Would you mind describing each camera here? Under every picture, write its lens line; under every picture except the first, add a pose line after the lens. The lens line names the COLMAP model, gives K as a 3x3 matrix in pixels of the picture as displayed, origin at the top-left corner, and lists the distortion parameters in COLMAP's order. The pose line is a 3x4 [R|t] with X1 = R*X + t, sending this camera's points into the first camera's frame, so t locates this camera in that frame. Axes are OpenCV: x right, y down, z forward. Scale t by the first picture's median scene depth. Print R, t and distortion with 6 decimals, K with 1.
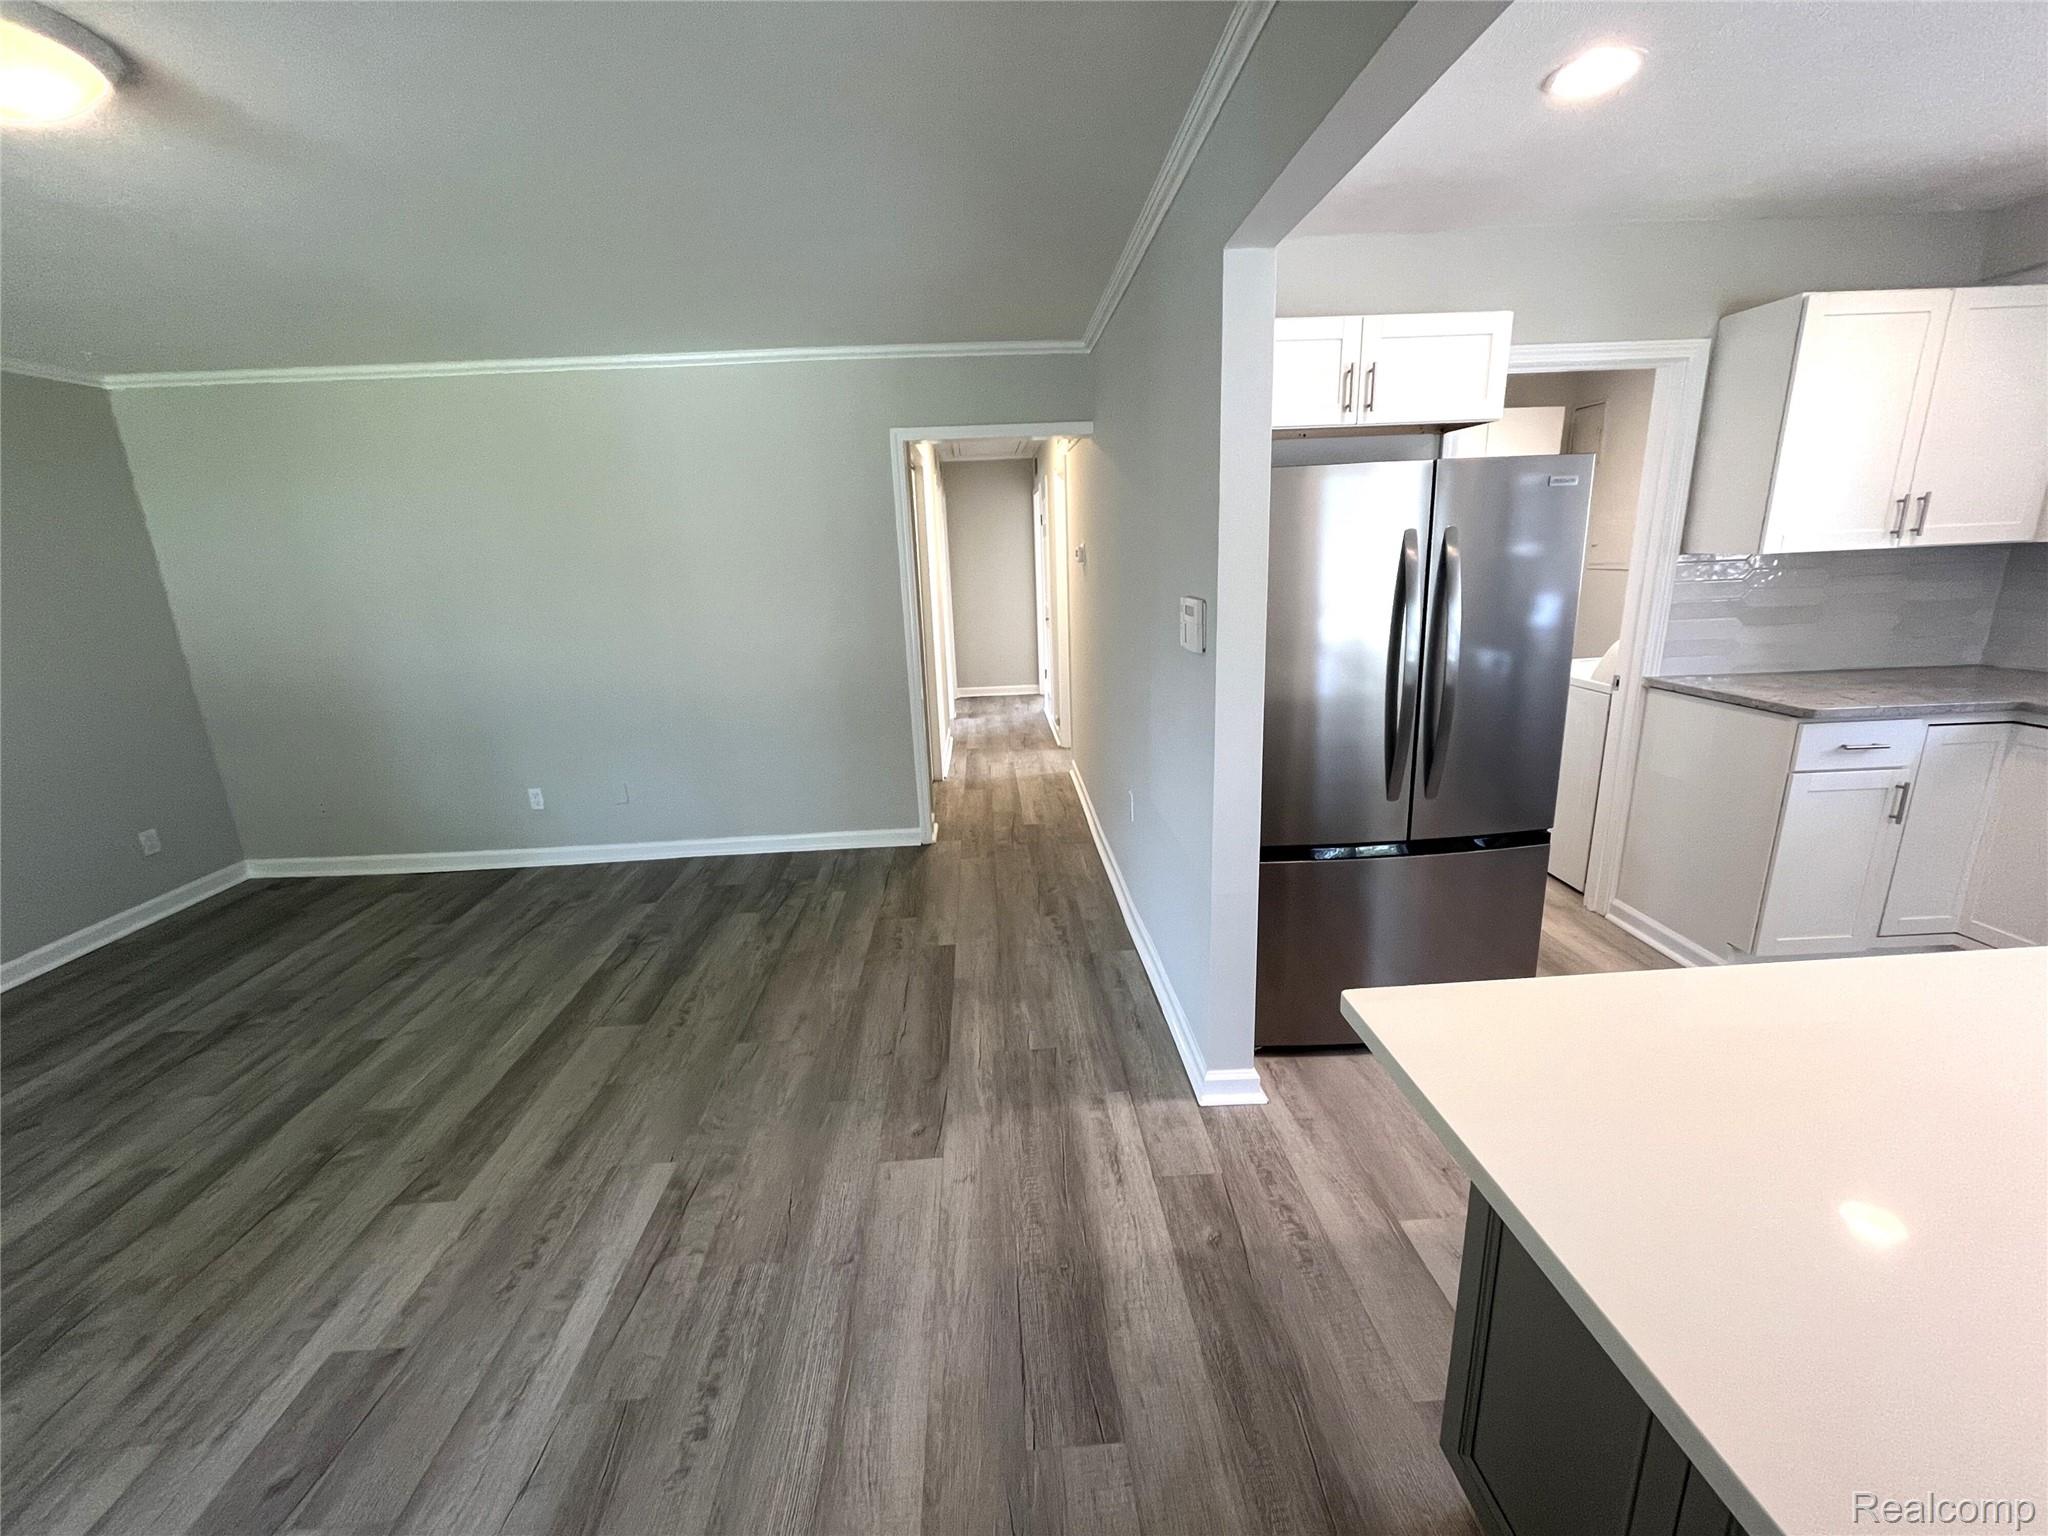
lens RADIAL K [[823.4, 0, 1024.0], [0, 823.4, 768.0], [0, 0, 1]] dist [-0.001137, -0.000151]
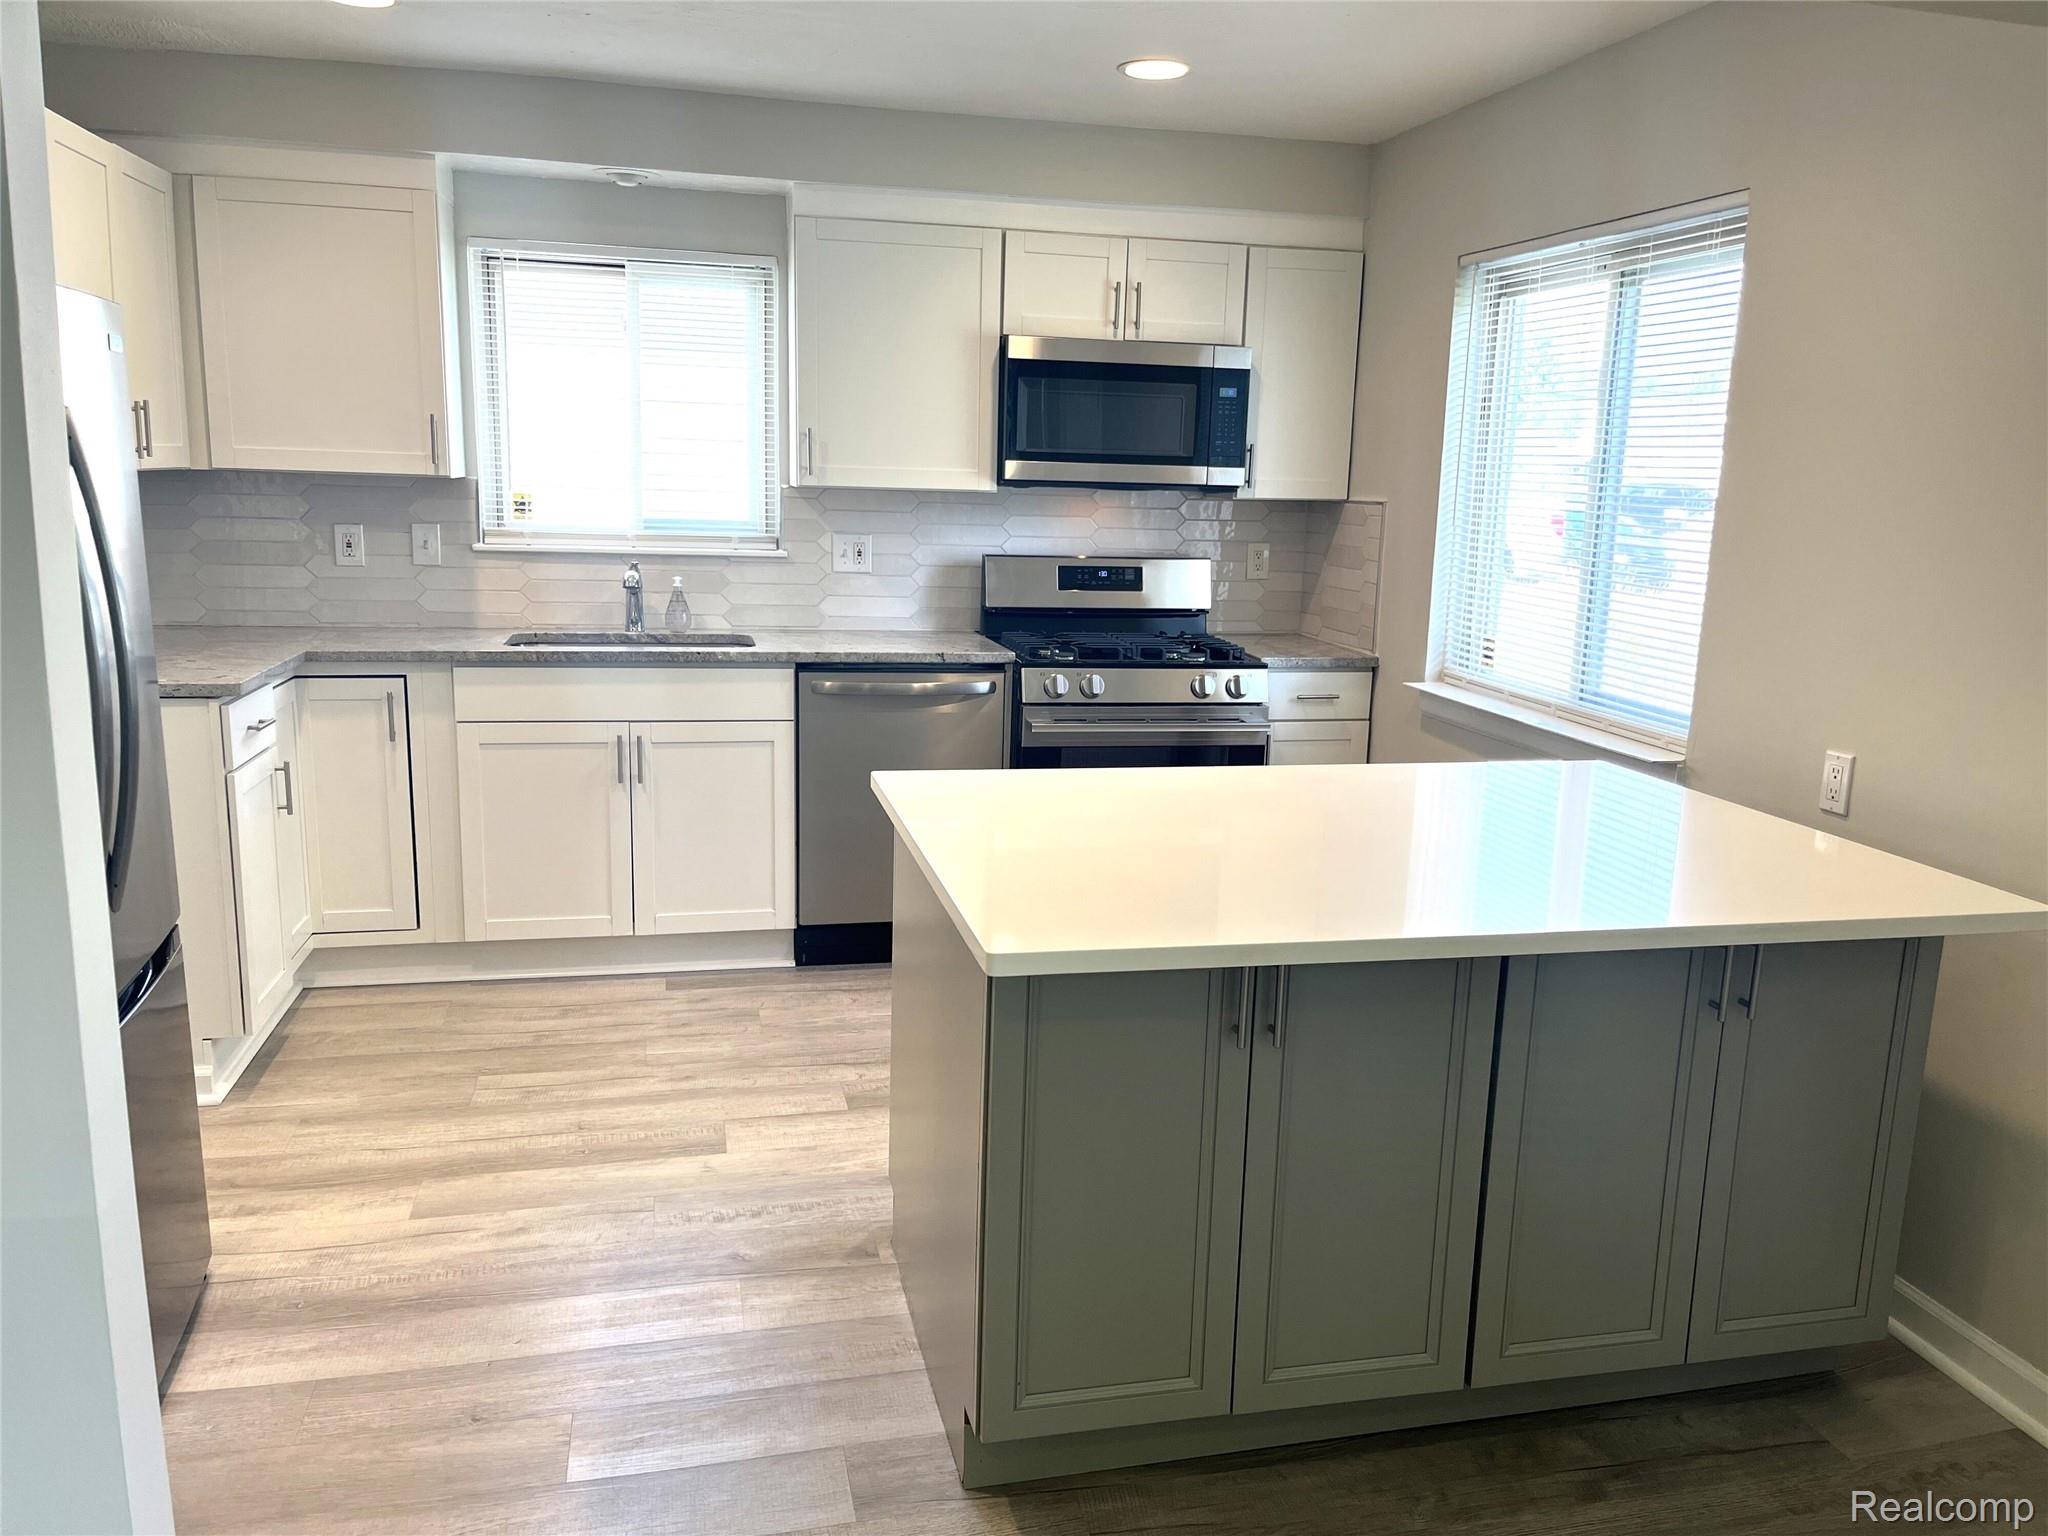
lens RADIAL K [[1591.3, 0, 1024.0], [0, 1591.3, 768.0], [0, 0, 1]] dist [0.080791, -0.101579]
pose [[-0.184299, -0.147683, 0.971712, -0.558256], [0.230059, 0.954701, 0.188731, -0.103537], [-0.955566, 0.258334, -0.141975, 0.518454]]
